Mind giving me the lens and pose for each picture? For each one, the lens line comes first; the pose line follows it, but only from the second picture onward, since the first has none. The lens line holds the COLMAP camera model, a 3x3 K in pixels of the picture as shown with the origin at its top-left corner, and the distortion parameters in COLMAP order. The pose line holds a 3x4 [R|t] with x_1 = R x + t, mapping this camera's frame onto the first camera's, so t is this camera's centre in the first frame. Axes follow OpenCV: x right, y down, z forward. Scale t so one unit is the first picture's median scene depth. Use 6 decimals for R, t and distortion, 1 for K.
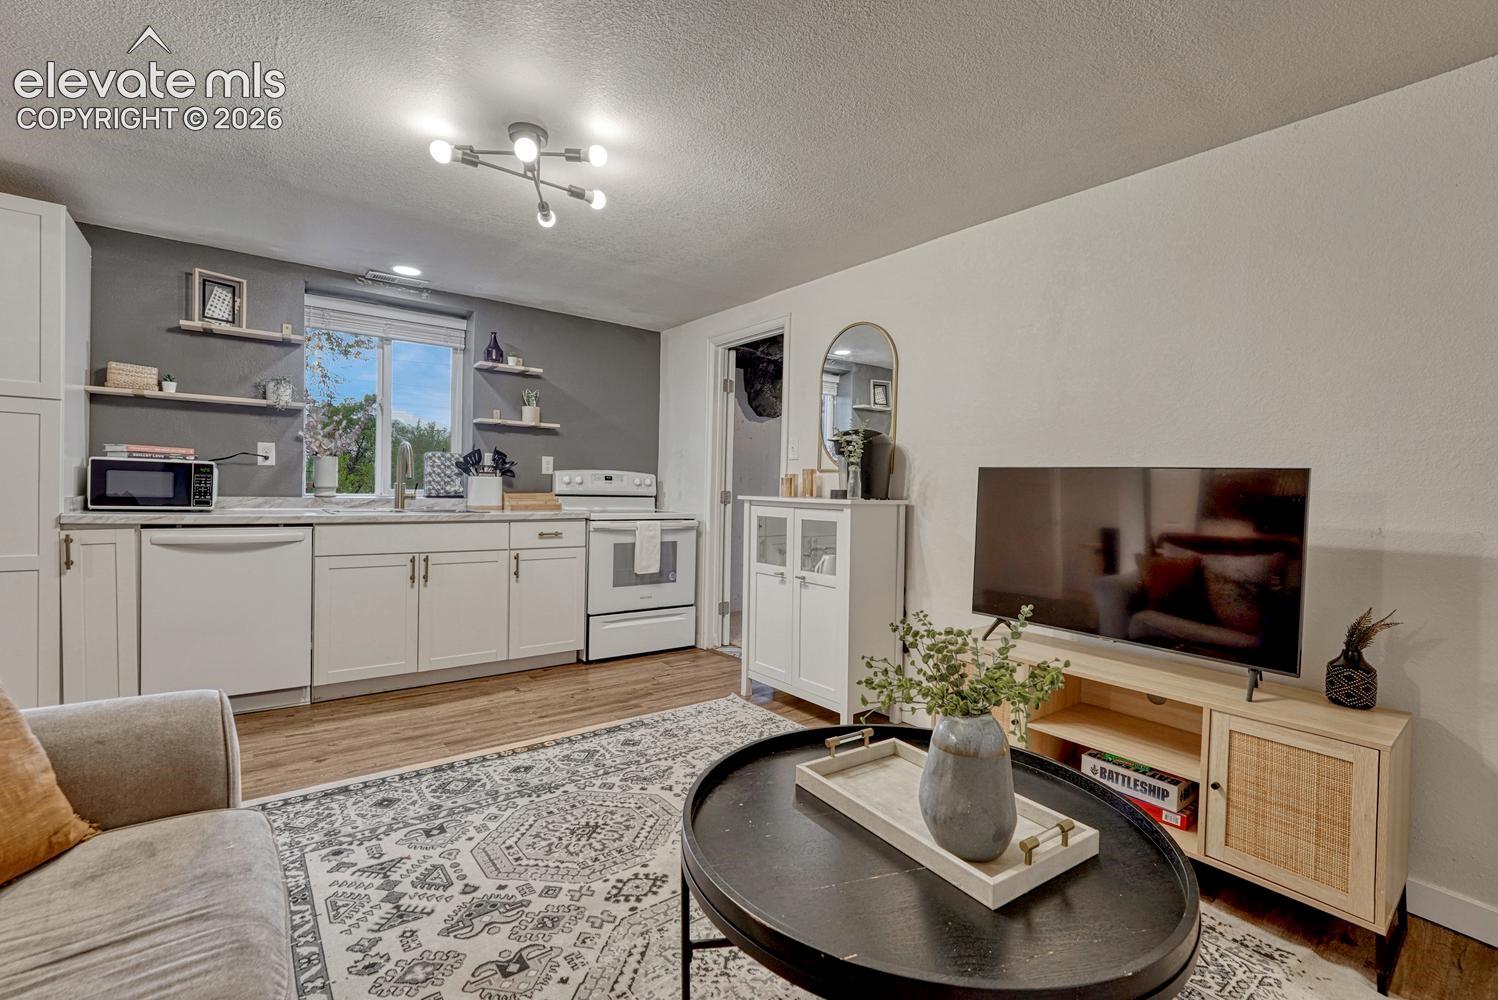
lens RADIAL K [[652.4, 0, 743.1], [0, 652.4, 496.1], [0, 0, 1]] dist [-0.003552, -0.000084]
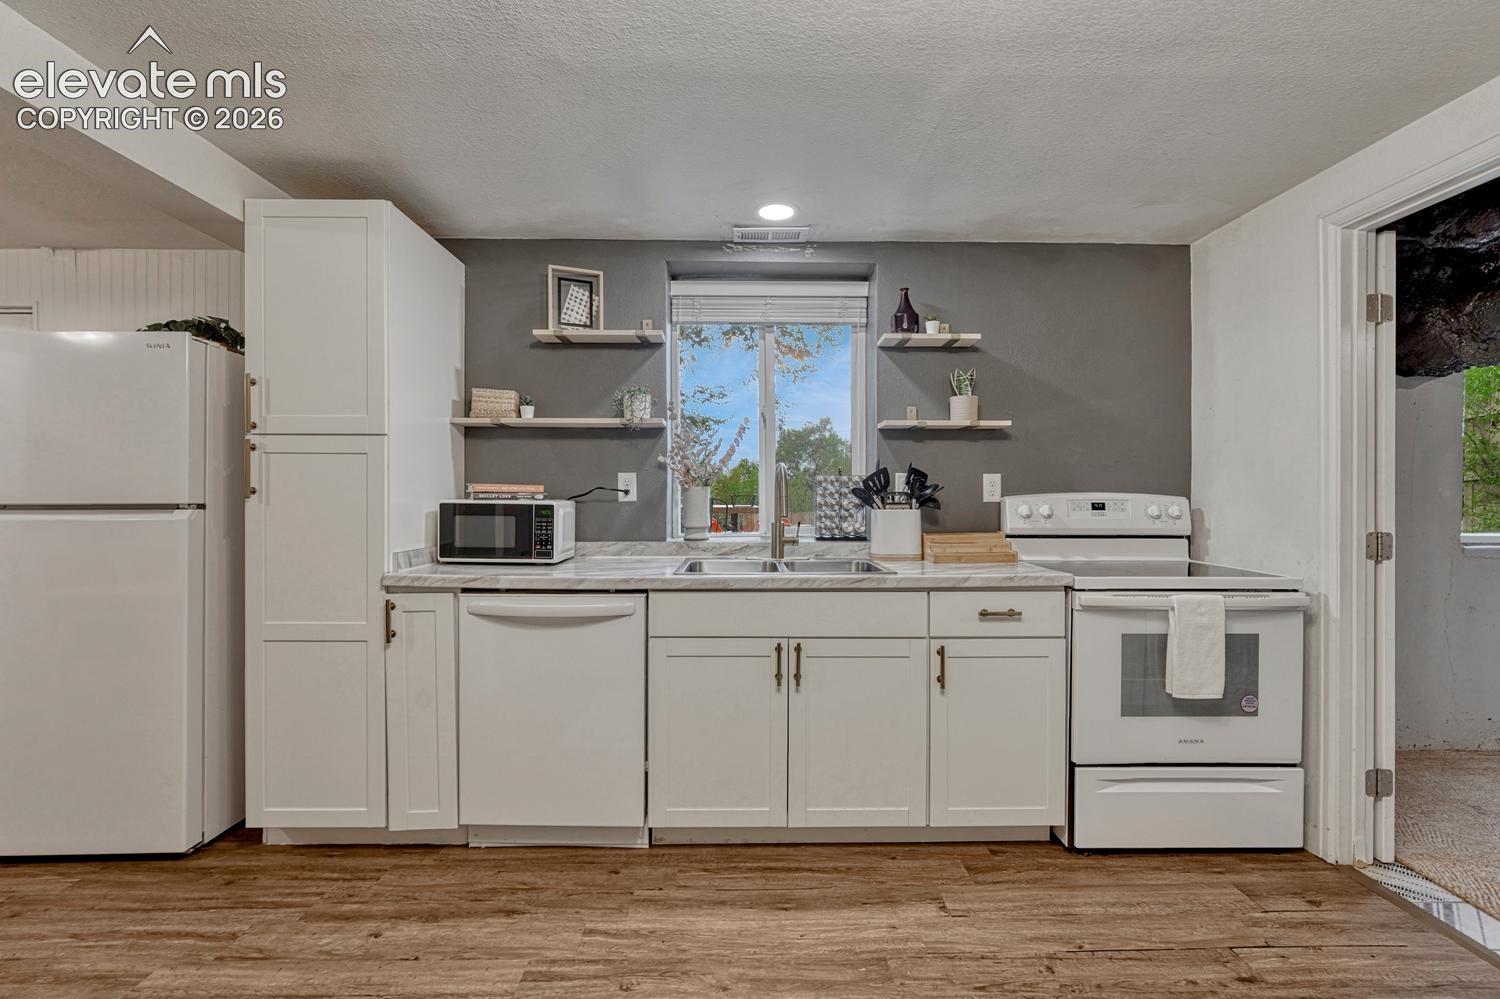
lens RADIAL K [[657.0, 0, 750.0], [0, 657.0, 499.5], [0, 0, 1]] dist [-0.006745, 0.000776]
pose [[0.800656, -0.017356, -0.598872, -0.138378], [0.009920, 0.999827, -0.015713, -0.036350], [0.599042, 0.006640, 0.800690, 0.454091]]
